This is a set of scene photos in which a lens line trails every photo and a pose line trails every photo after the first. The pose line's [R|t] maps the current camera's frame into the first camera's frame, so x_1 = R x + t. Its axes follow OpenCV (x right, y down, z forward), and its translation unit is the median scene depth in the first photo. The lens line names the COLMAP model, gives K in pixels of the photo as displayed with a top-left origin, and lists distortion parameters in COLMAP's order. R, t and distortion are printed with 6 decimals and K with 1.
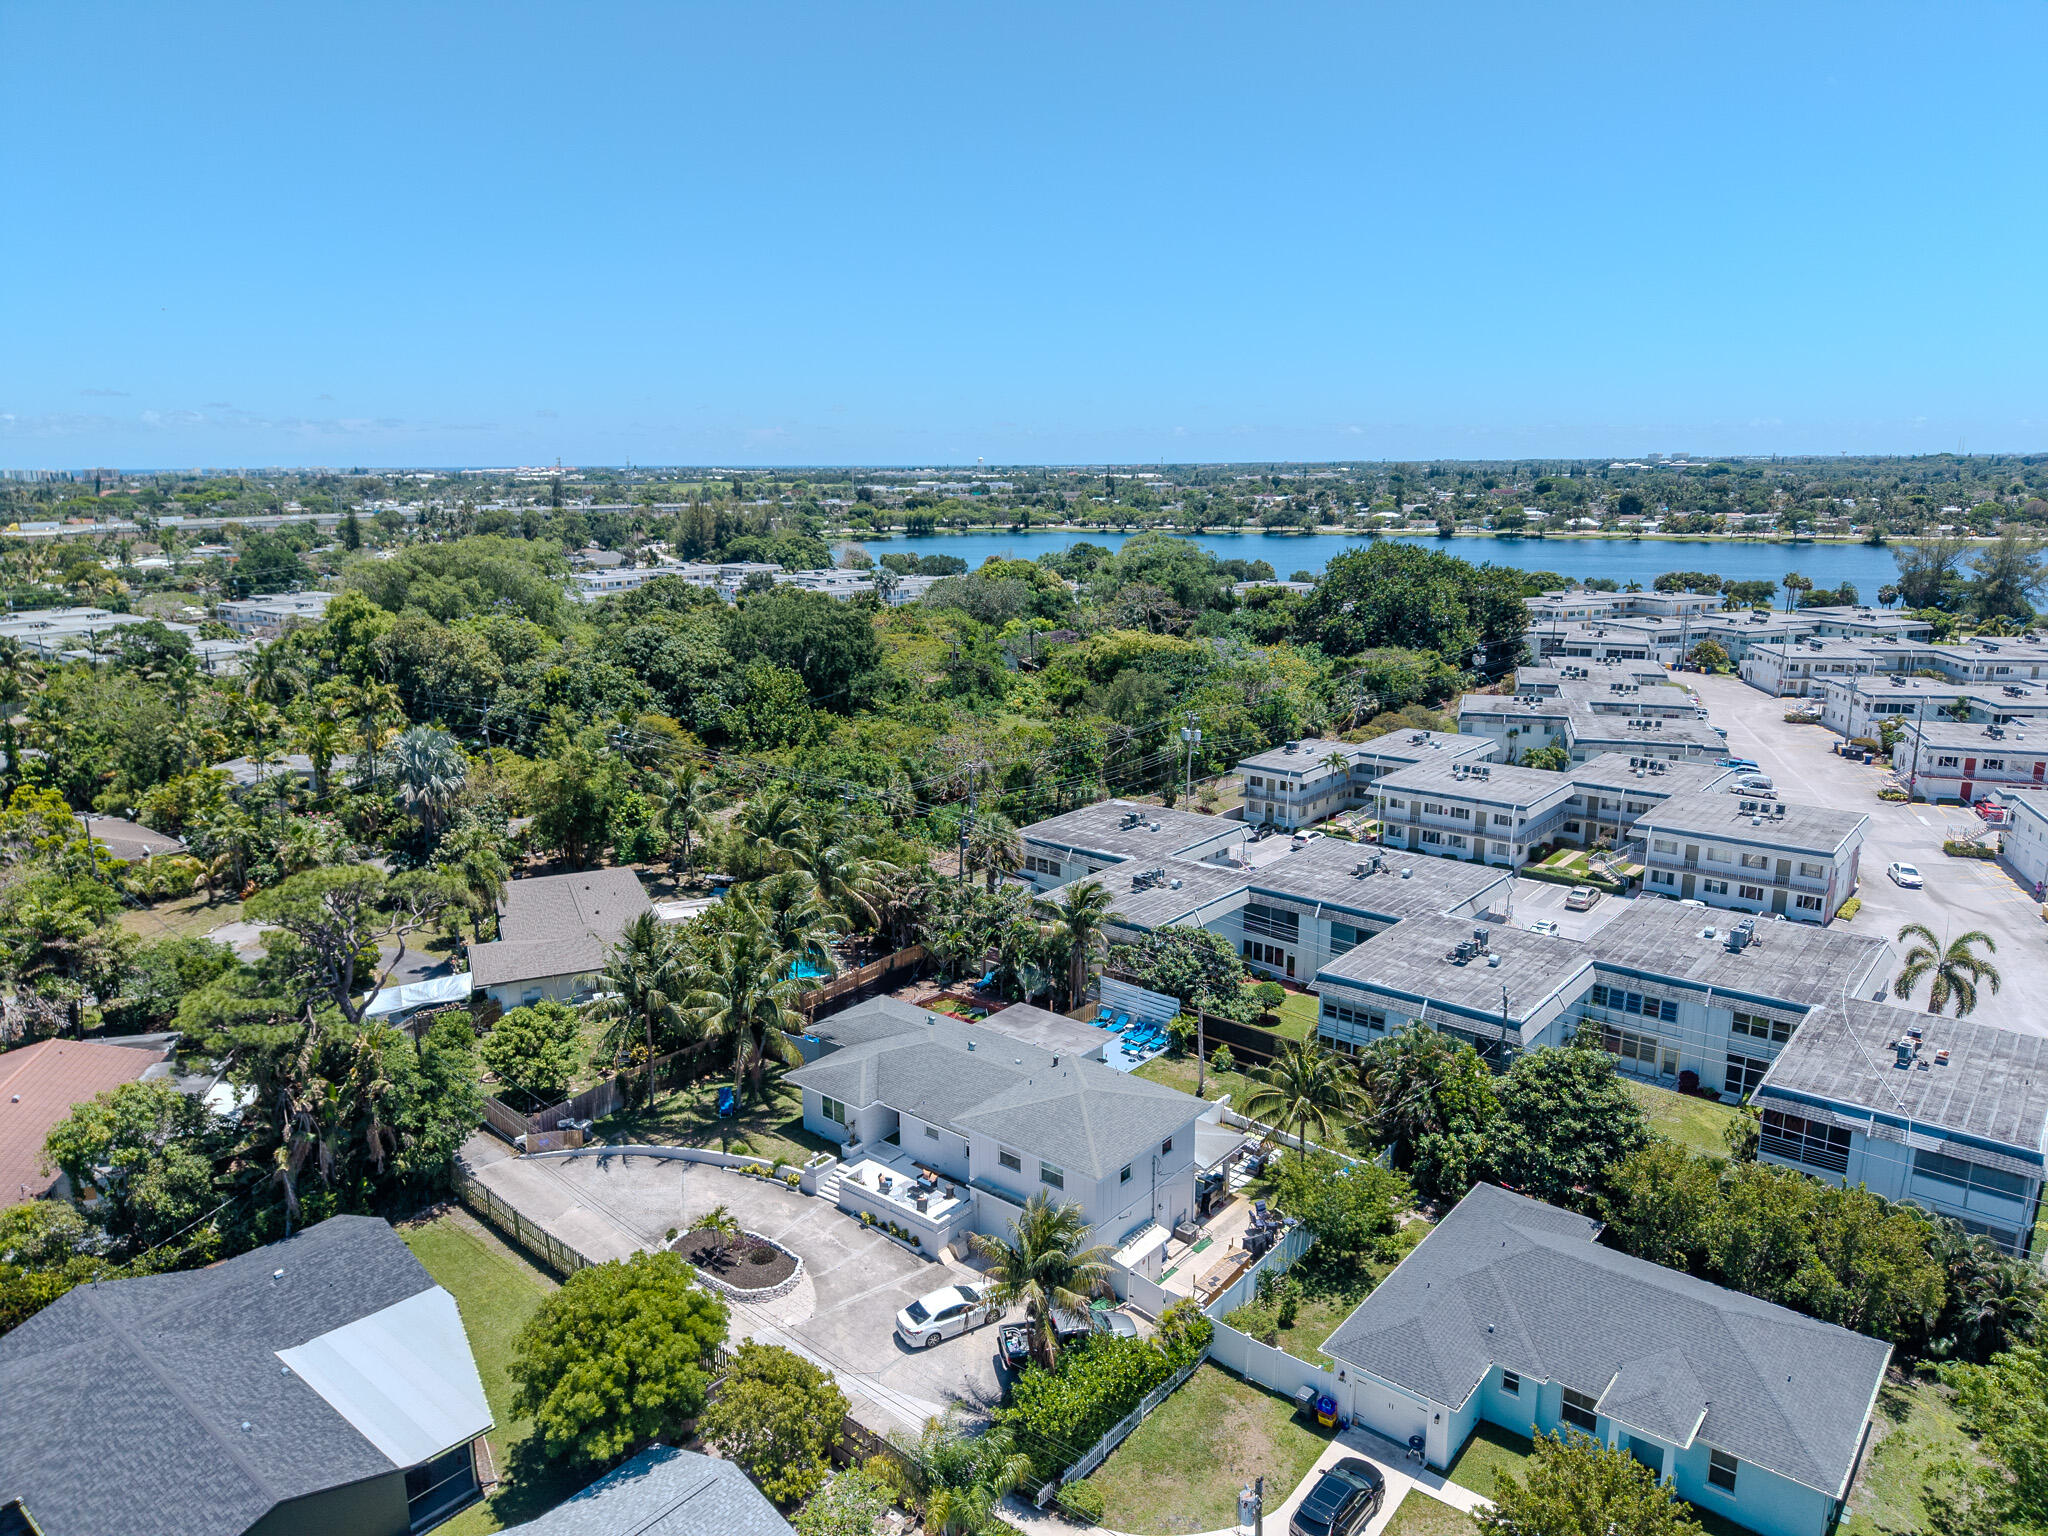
lens RADIAL K [[1370.1, 0, 1019.7], [0, 1370.1, 765.0], [0, 0, 1]] dist [0.016953, -0.006421]
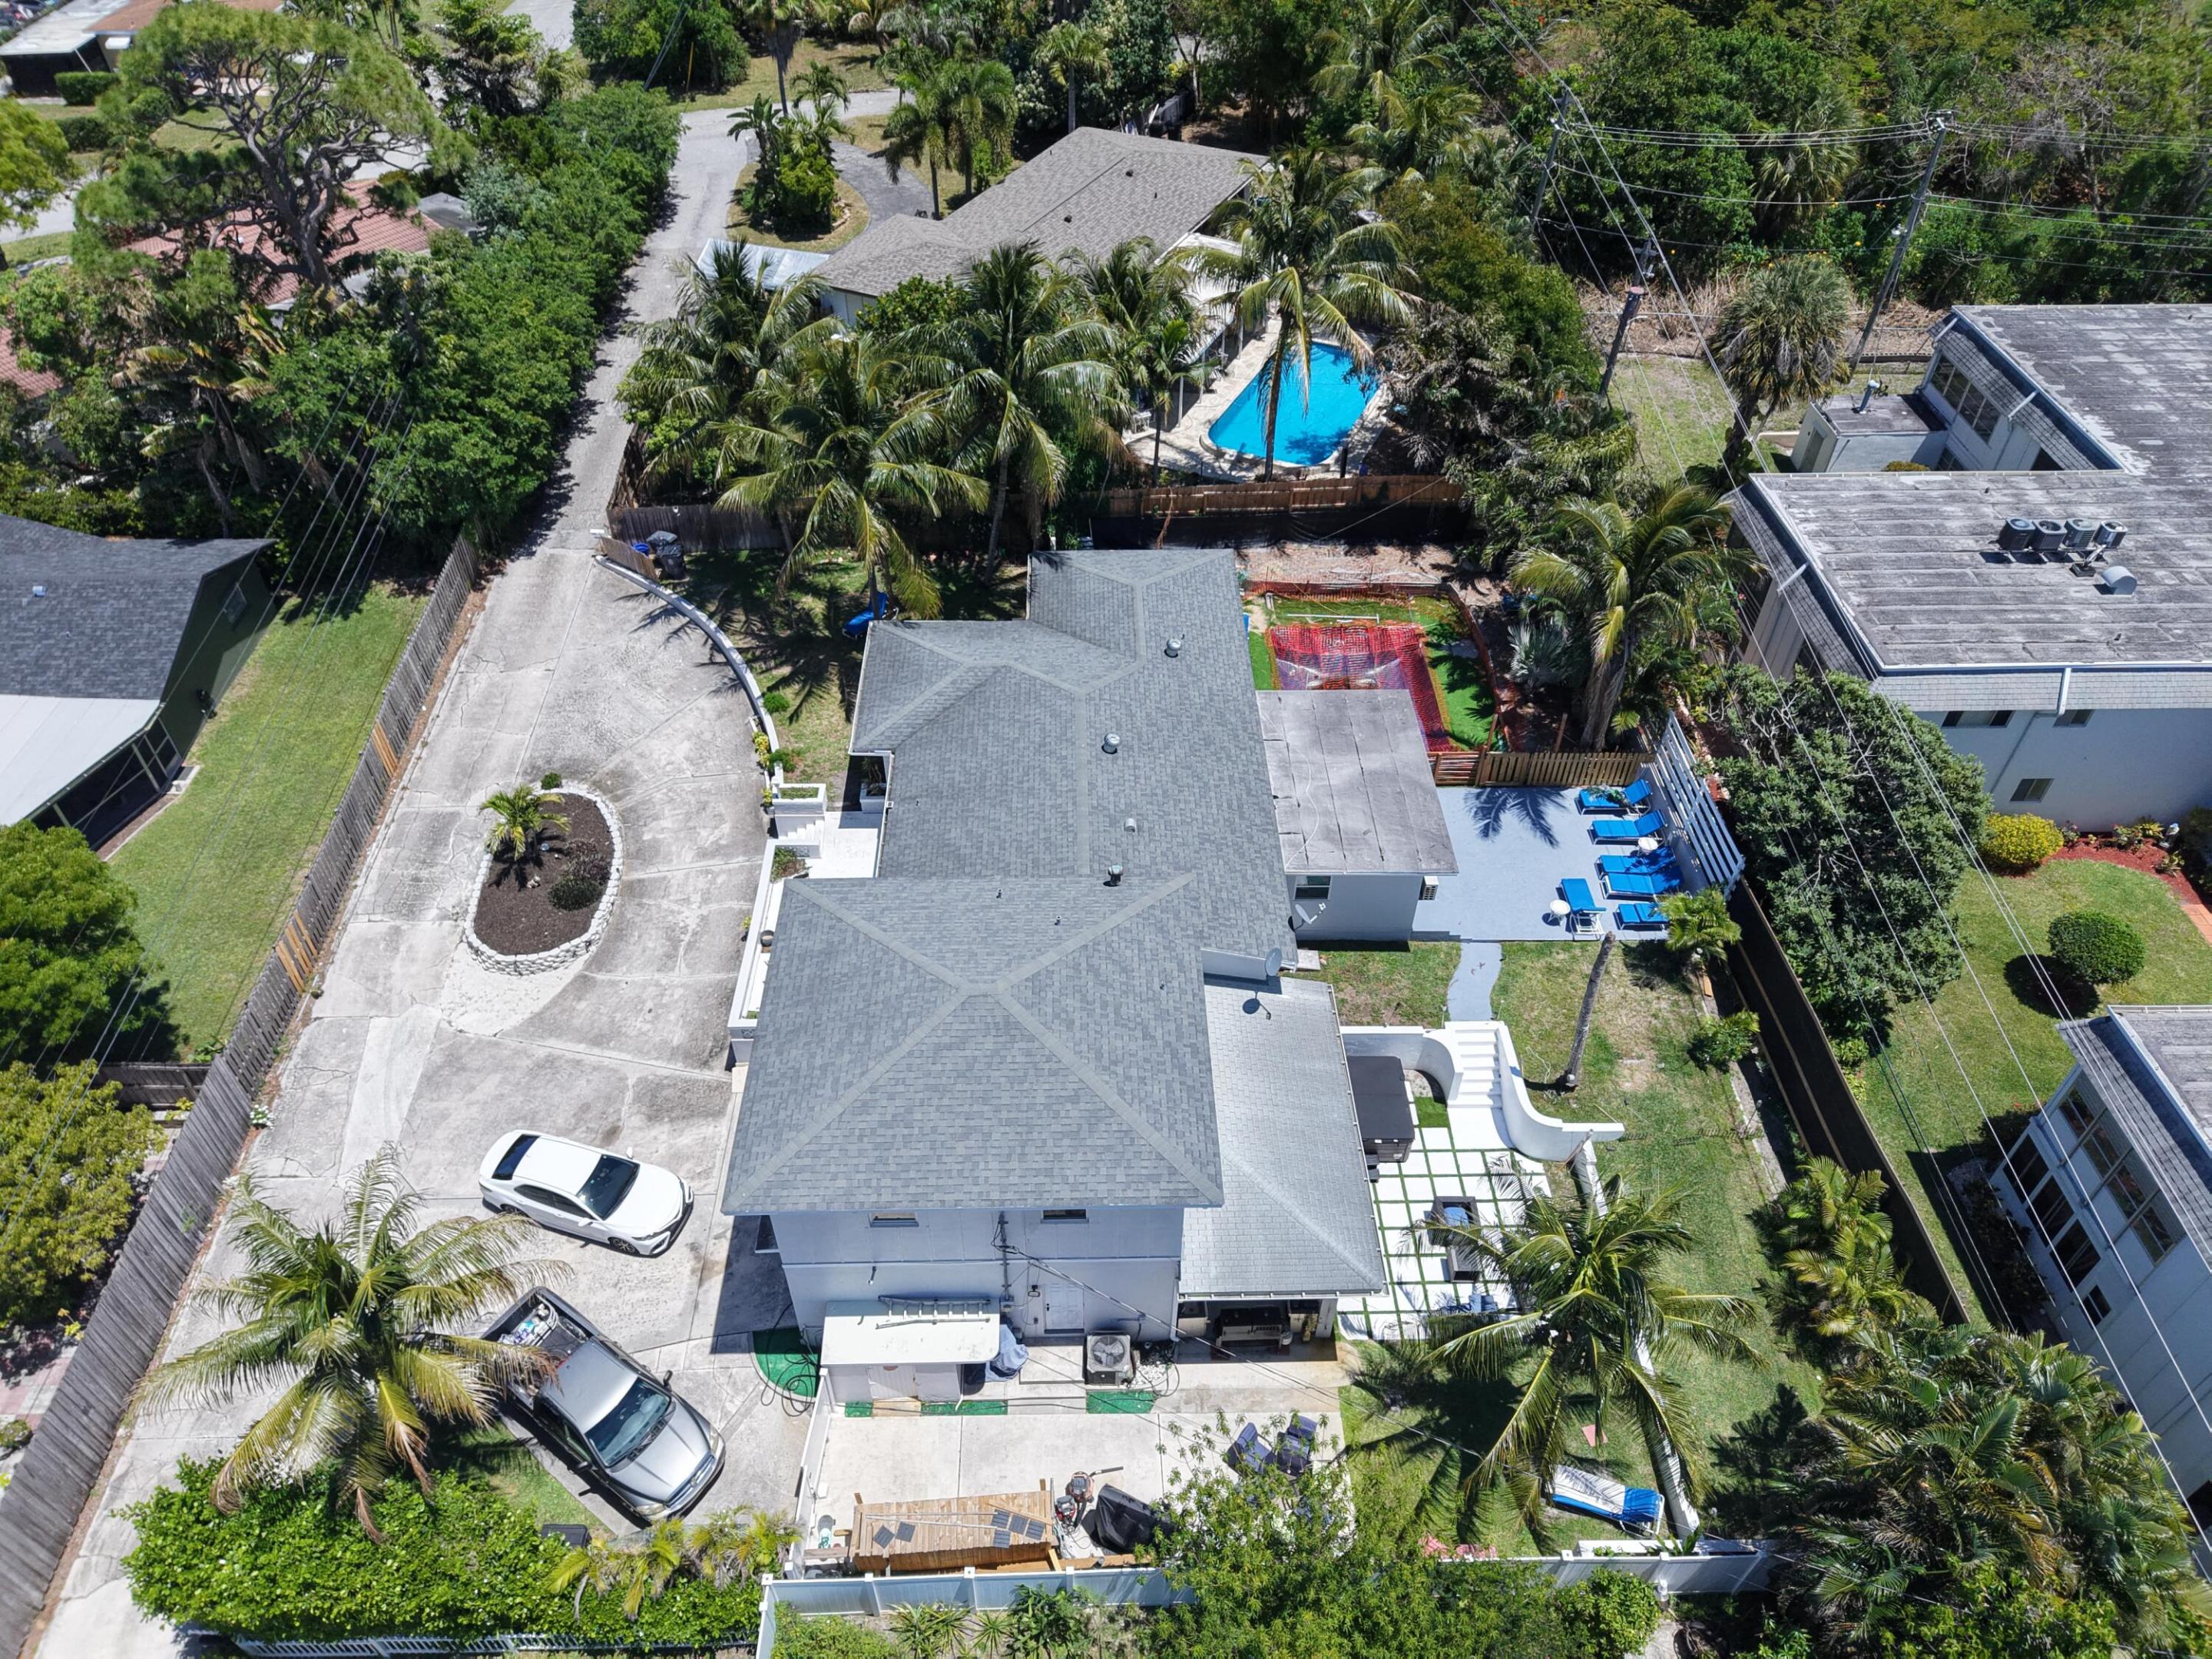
lens RADIAL K [[1493.1, 0, 1087.2], [0, 1493.1, 828.4], [0, 0, 1]] dist [0.017436, -0.007767]
pose [[0.654305, 0.522545, -0.546654, 0.210658], [-0.175901, 0.808204, 0.562018, -0.052079], [0.735488, -0.271574, 0.620729, 0.528285]]
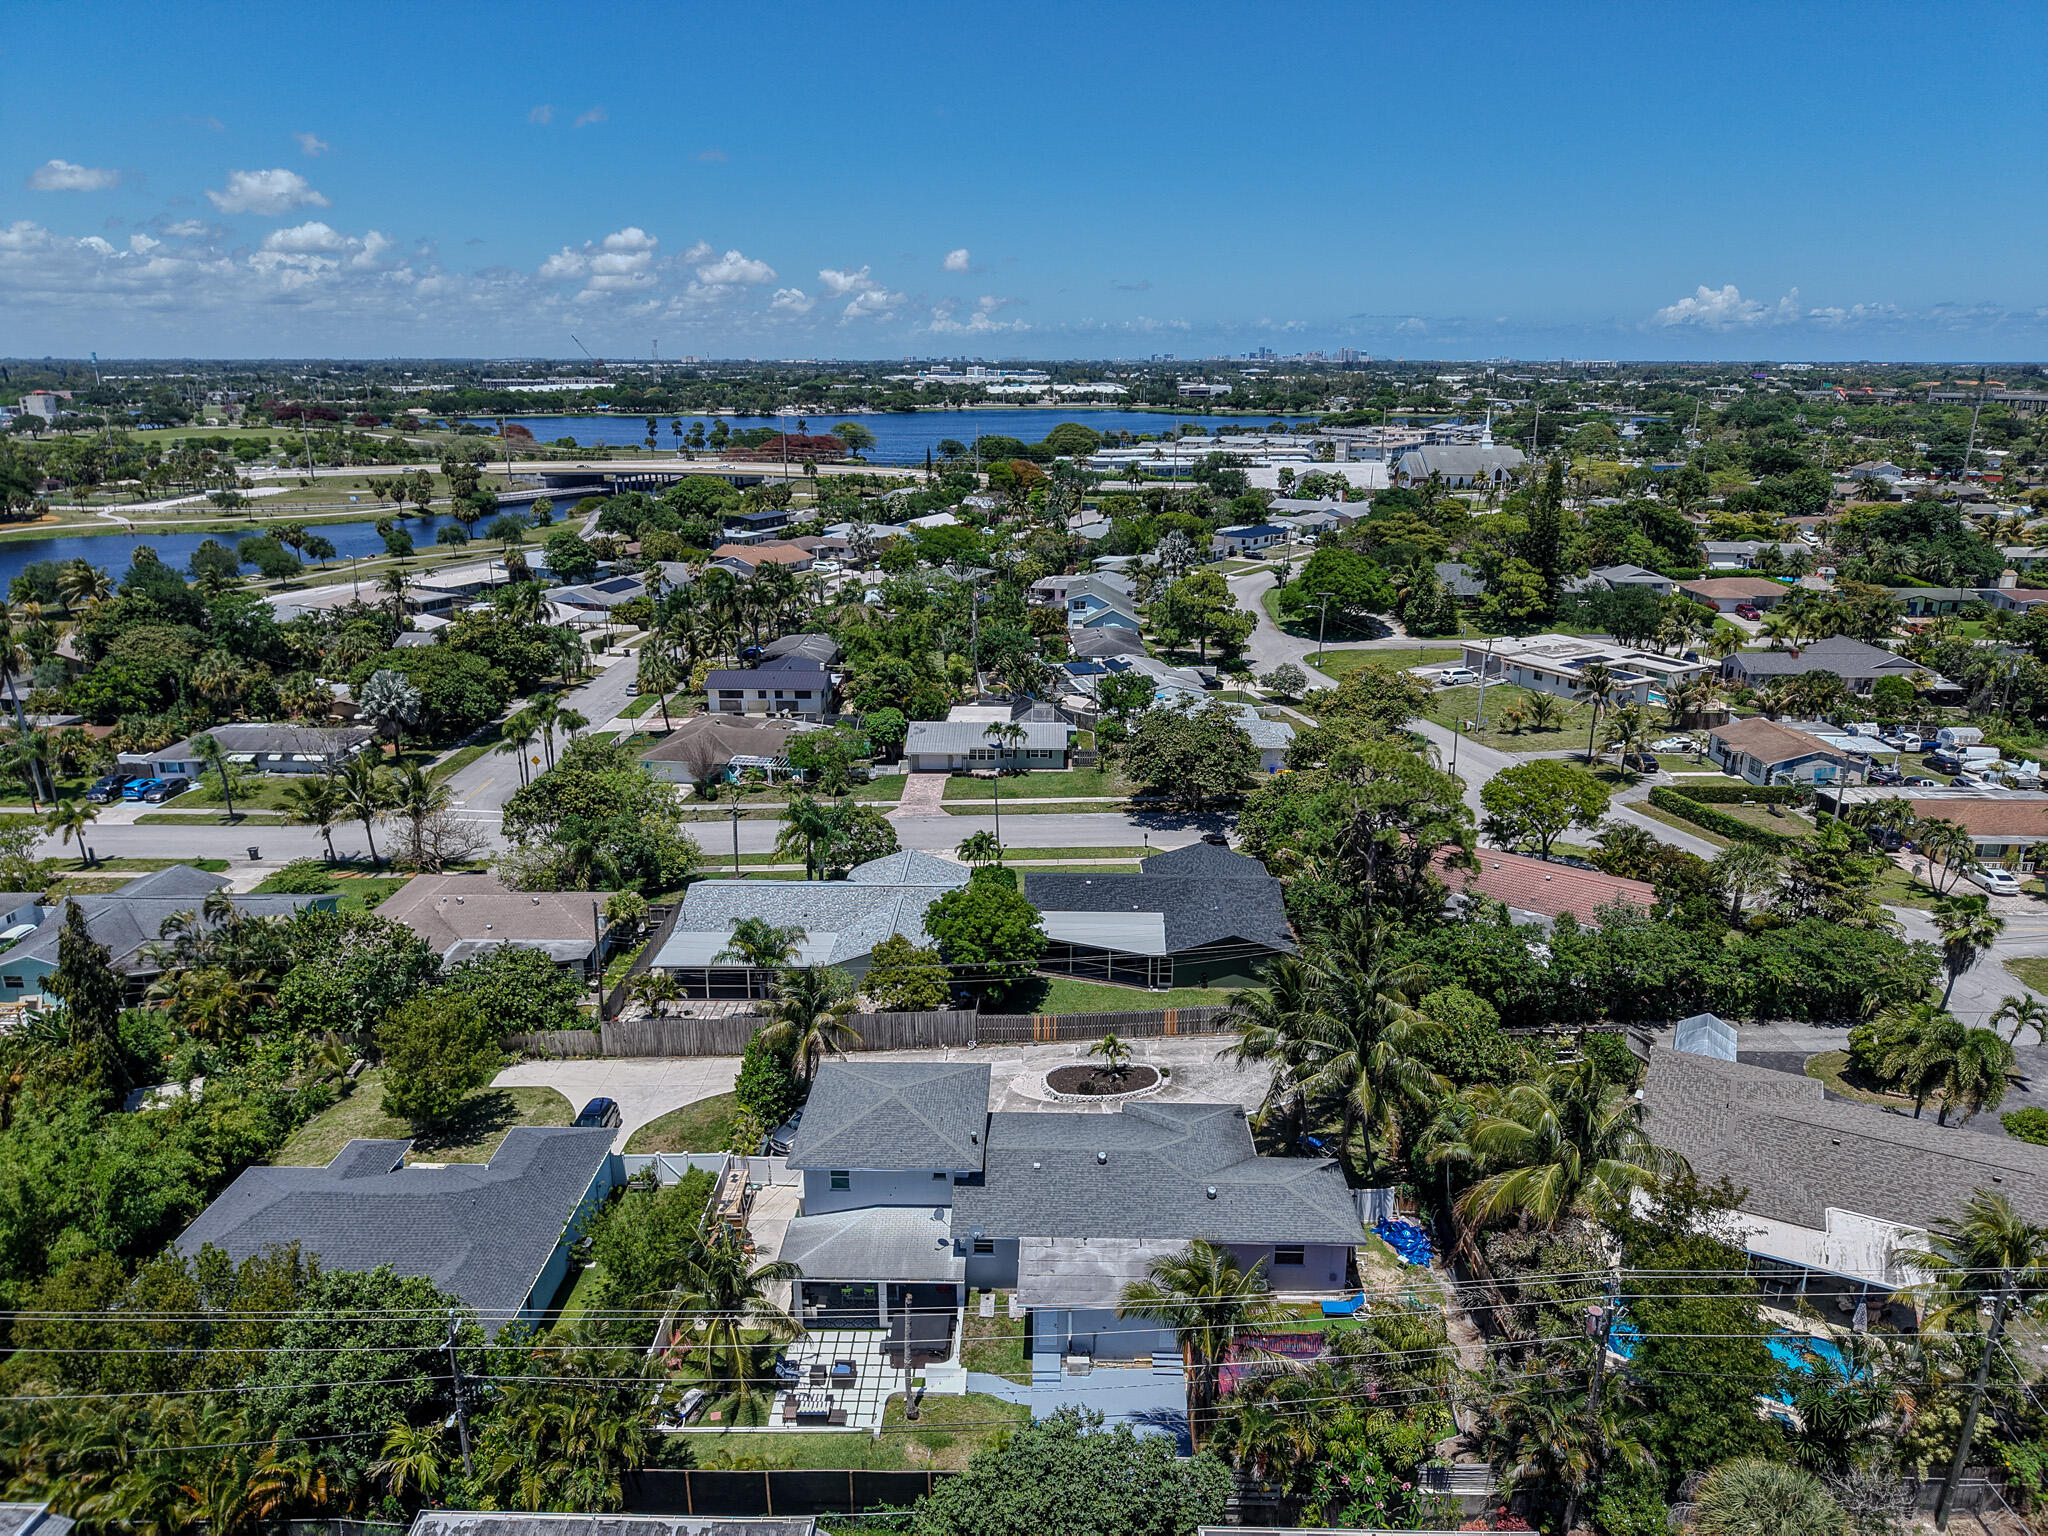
lens RADIAL K [[1370.1, 0, 1019.7], [0, 1370.1, 765.0], [0, 0, 1]] dist [0.016953, -0.006421]
pose [[-0.787428, 0.184941, -0.588008, 0.369881], [-0.125290, 0.885996, 0.446446, -0.309605], [0.603539, 0.425216, -0.674487, 1.159211]]
